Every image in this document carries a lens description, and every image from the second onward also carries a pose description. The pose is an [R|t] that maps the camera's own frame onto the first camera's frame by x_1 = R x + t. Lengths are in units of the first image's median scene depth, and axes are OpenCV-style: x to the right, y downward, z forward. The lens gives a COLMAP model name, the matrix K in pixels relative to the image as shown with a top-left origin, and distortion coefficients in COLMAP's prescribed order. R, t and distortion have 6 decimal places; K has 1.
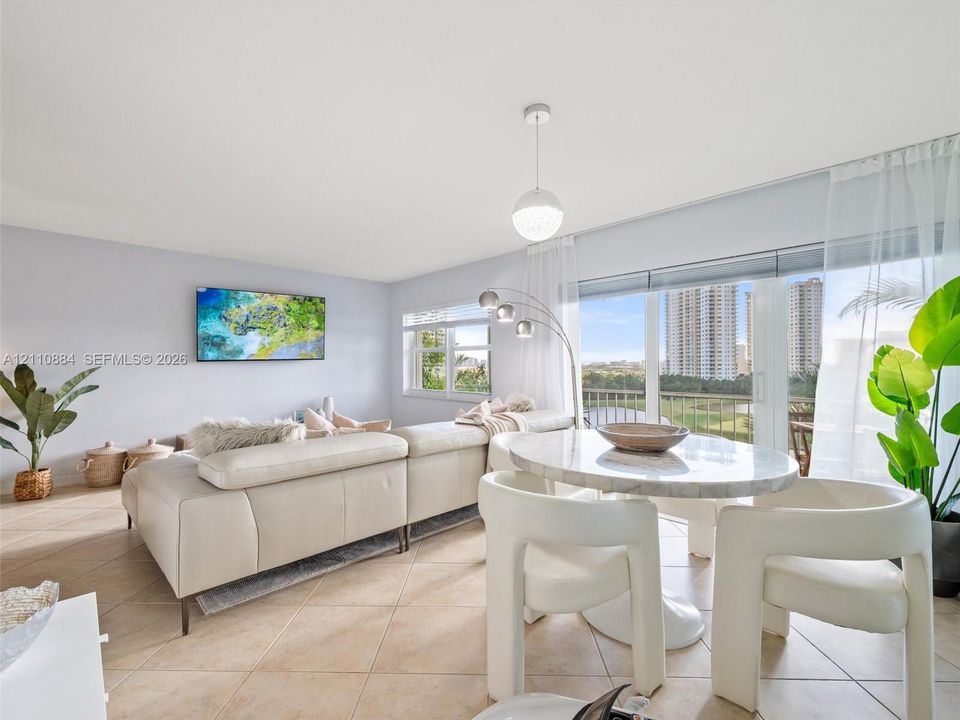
lens RADIAL K [[434.3, 0, 477.1], [0, 434.3, 359.4], [0, 0, 1]] dist [-0.000760, -0.000421]
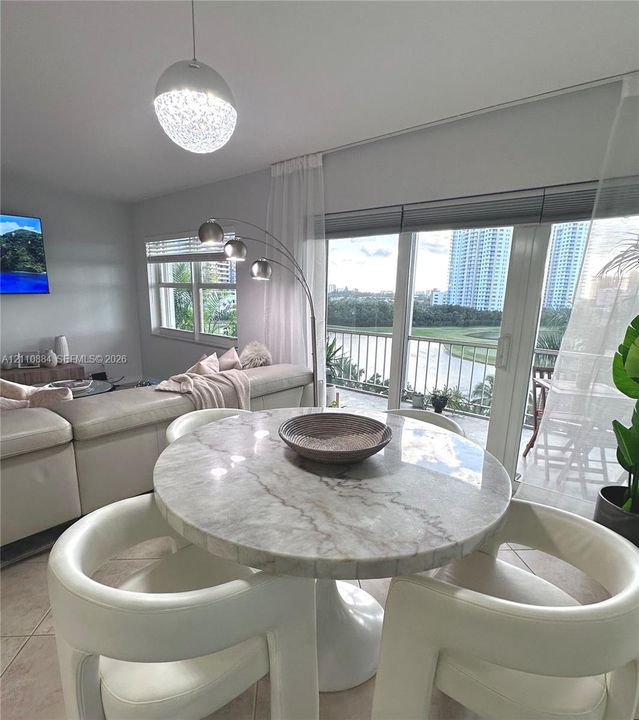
lens RADIAL K [[404.0, 0, 322.6], [0, 404.0, 379.9], [0, 0, 1]] dist [0.004864, -0.002282]
pose [[0.993249, 0.001548, 0.115992, 0.143884], [-0.028127, 0.973287, 0.227863, -0.046688], [-0.112541, -0.229587, 0.966760, 0.173775]]
